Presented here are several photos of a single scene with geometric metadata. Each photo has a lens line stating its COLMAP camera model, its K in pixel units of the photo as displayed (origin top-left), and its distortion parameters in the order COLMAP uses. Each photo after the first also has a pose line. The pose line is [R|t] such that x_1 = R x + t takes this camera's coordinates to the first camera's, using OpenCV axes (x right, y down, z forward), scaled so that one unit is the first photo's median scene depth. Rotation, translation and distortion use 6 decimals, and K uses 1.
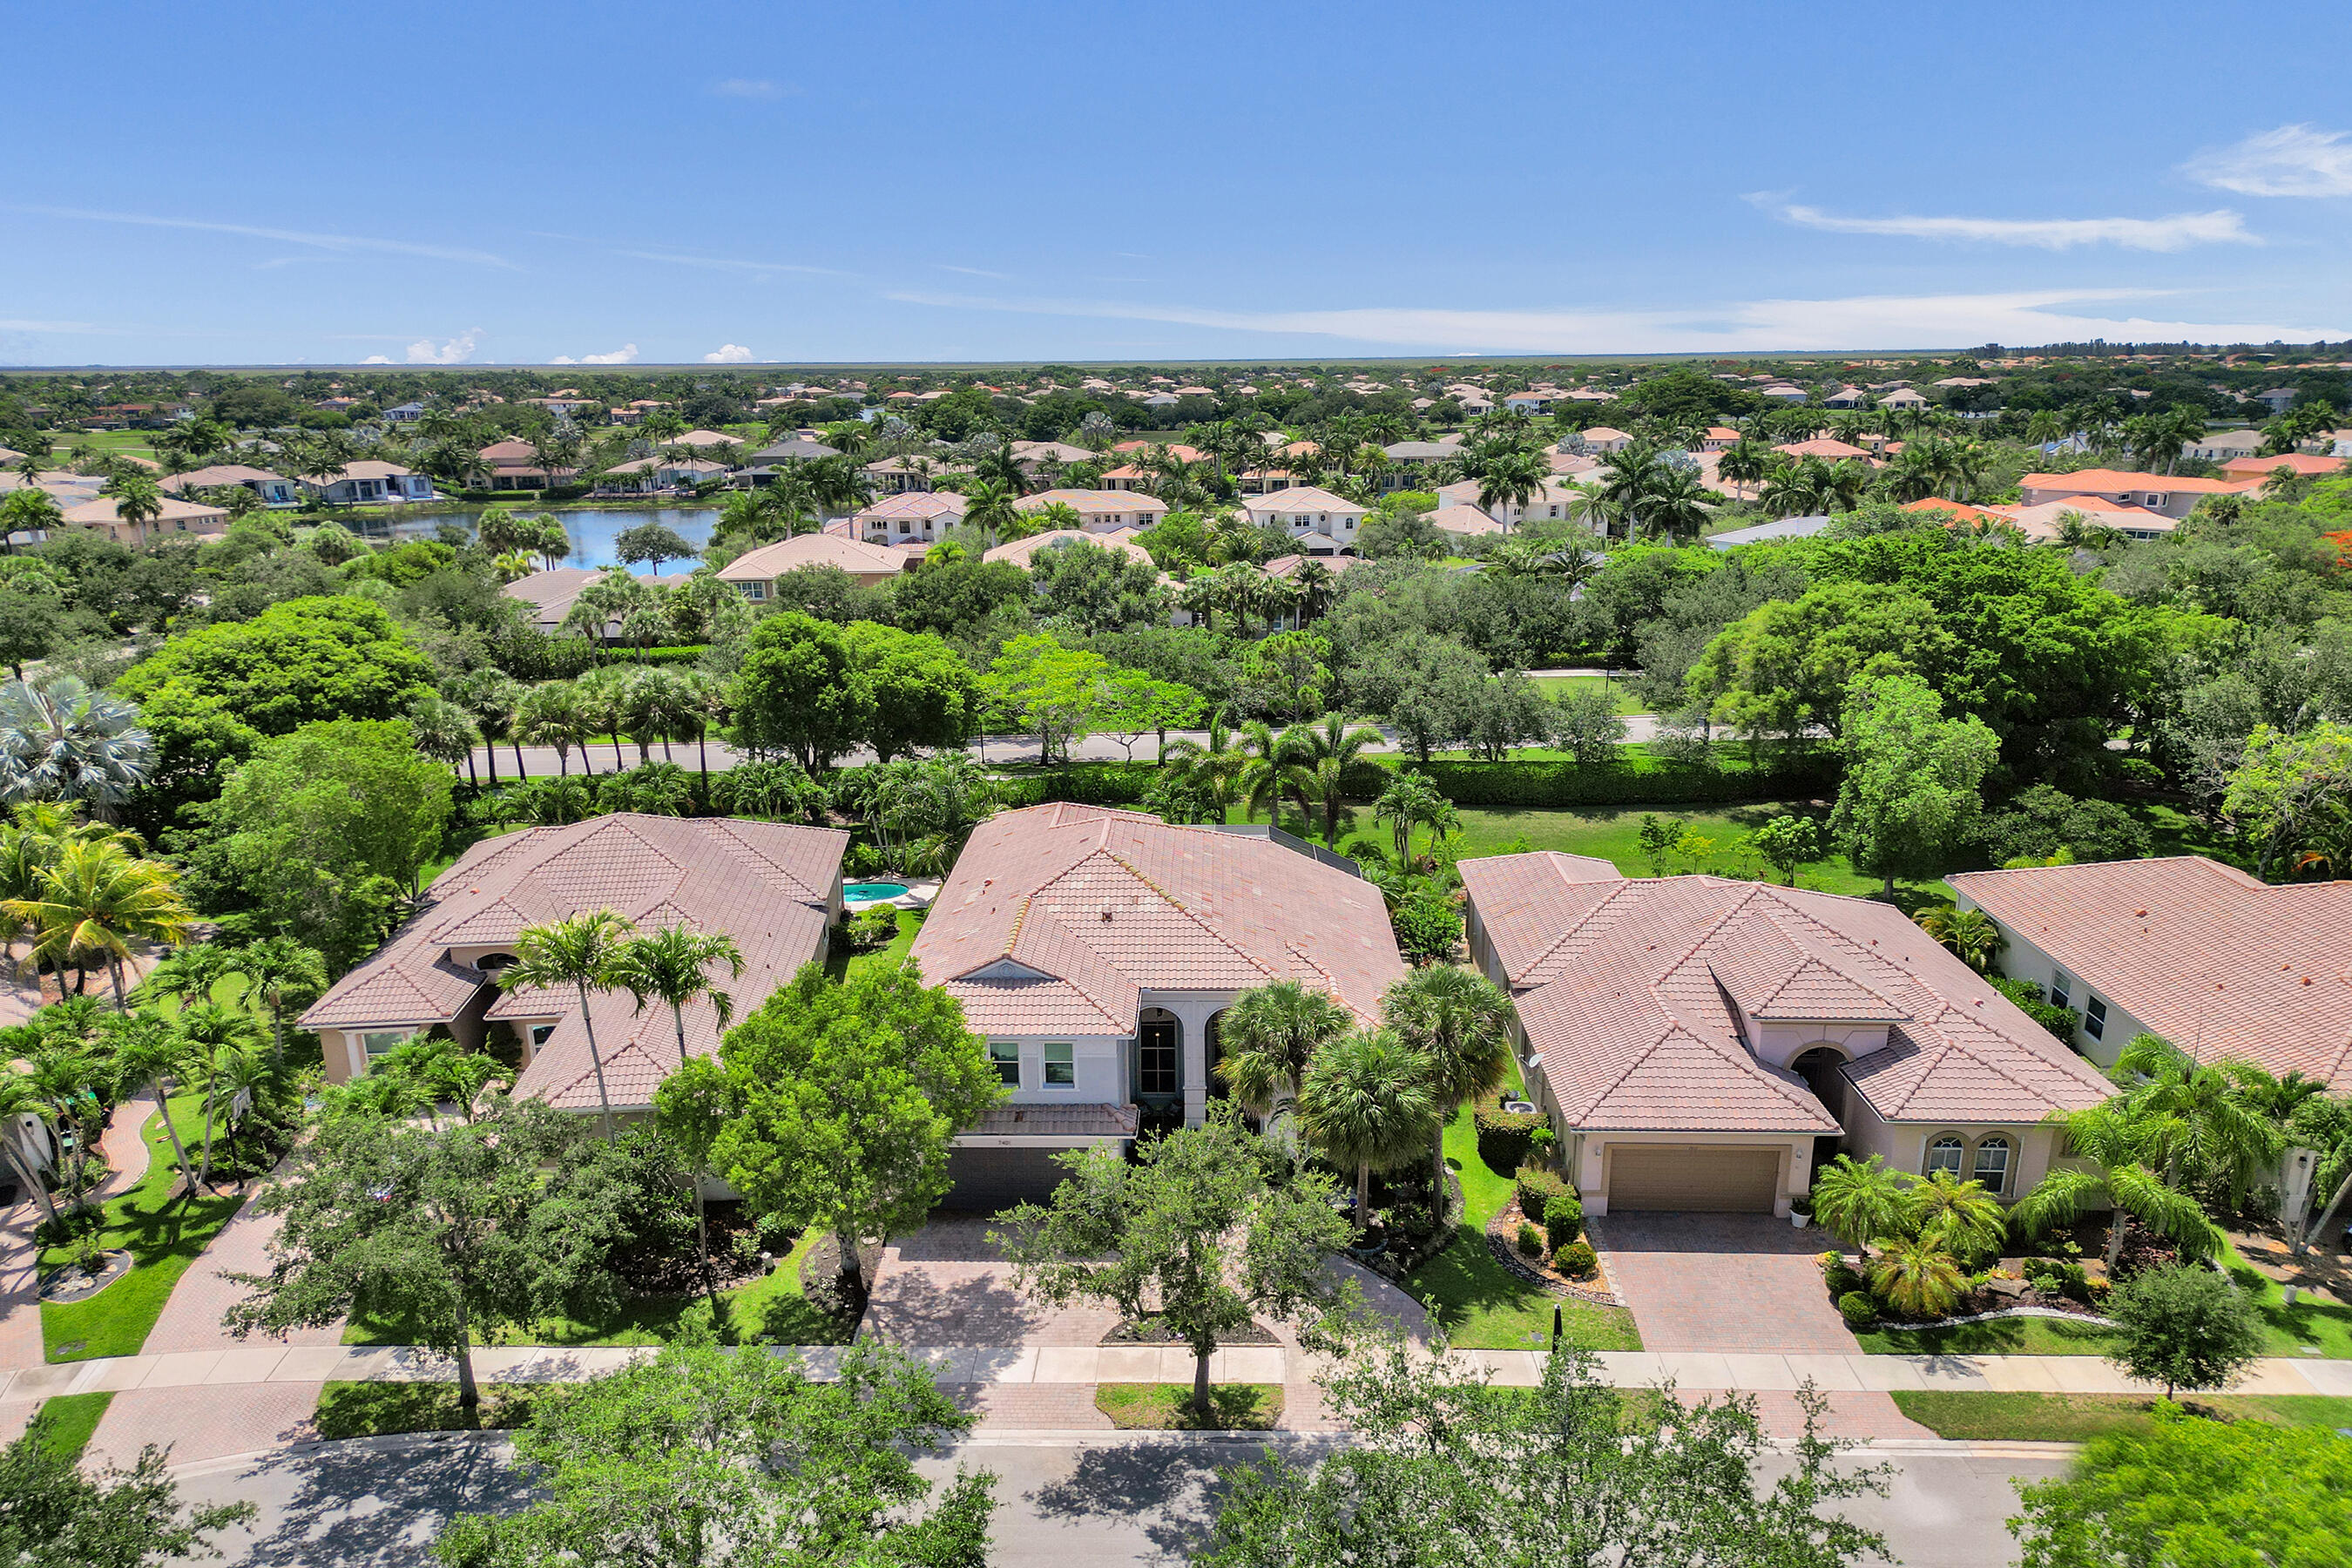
lens RADIAL K [[1601.6, 0, 1140.2], [0, 1601.6, 782.1], [0, 0, 1]] dist [-0.005481, -0.006984]
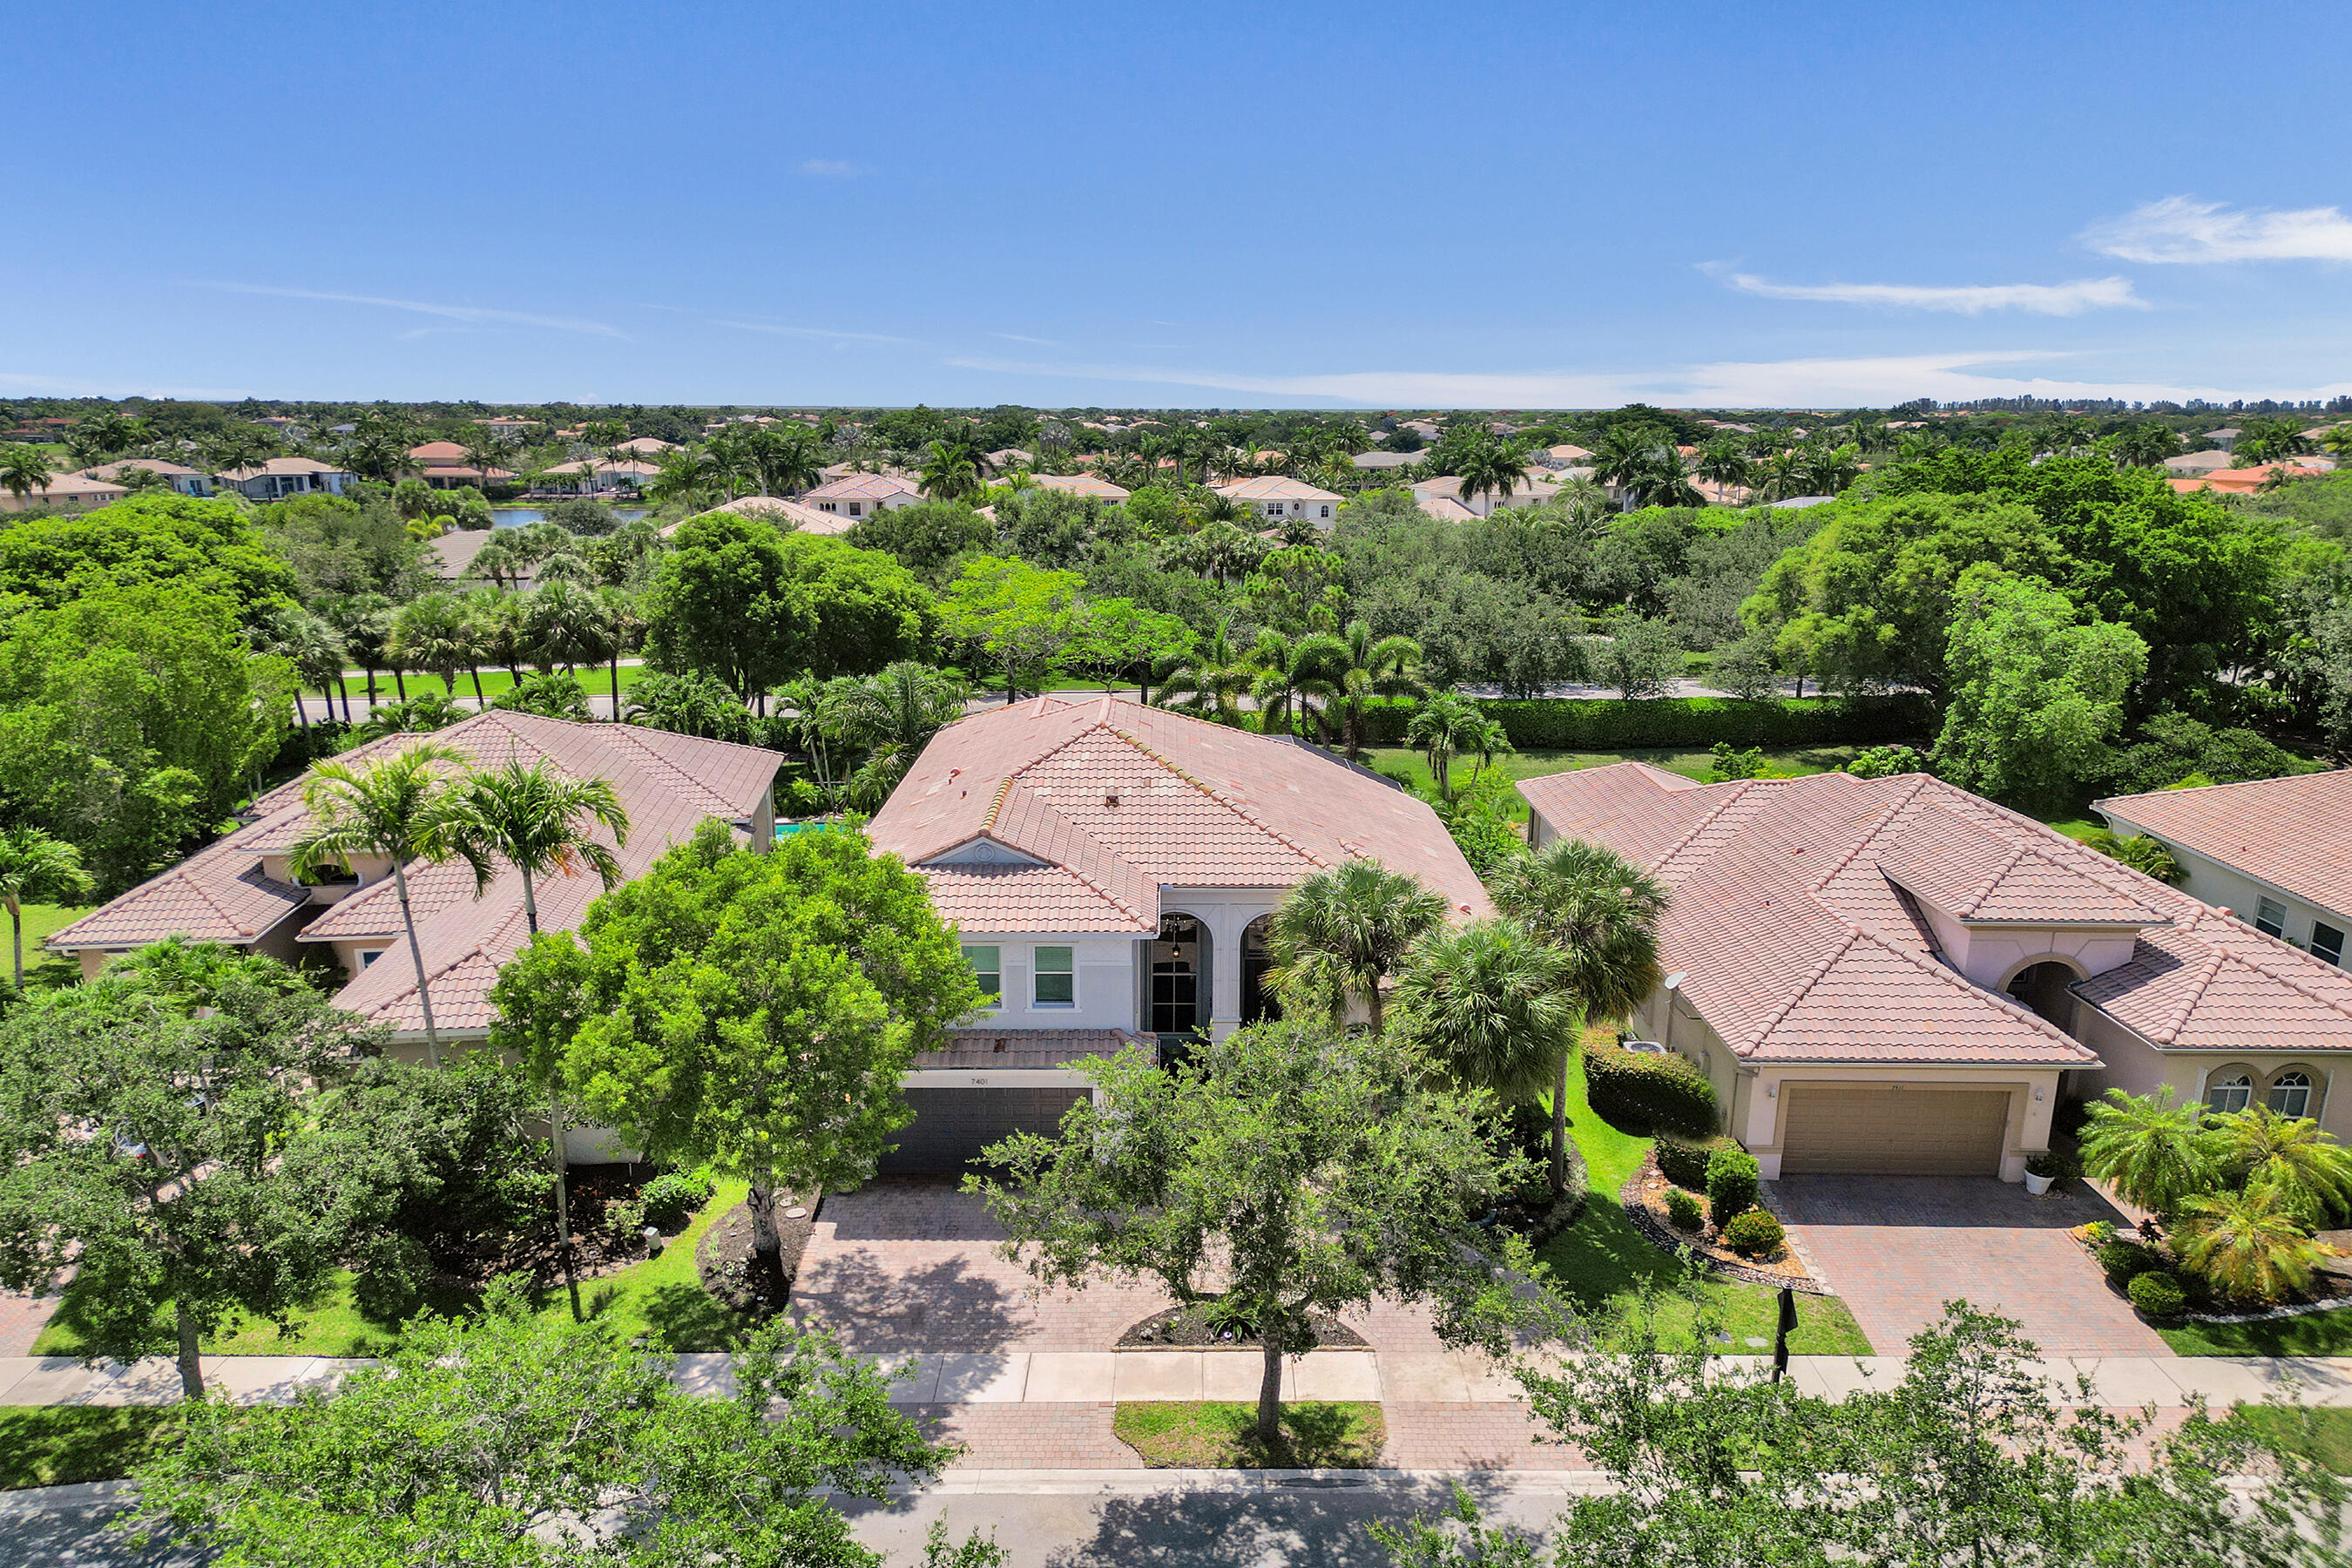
lens RADIAL K [[1601.6, 0, 1140.2], [0, 1601.6, 782.1], [0, 0, 1]] dist [-0.005481, -0.006984]
pose [[0.999477, 0.006660, 0.031632, -0.034725], [-0.005860, 0.999663, -0.025303, 0.104458], [-0.031790, 0.025104, 0.999179, 0.252087]]
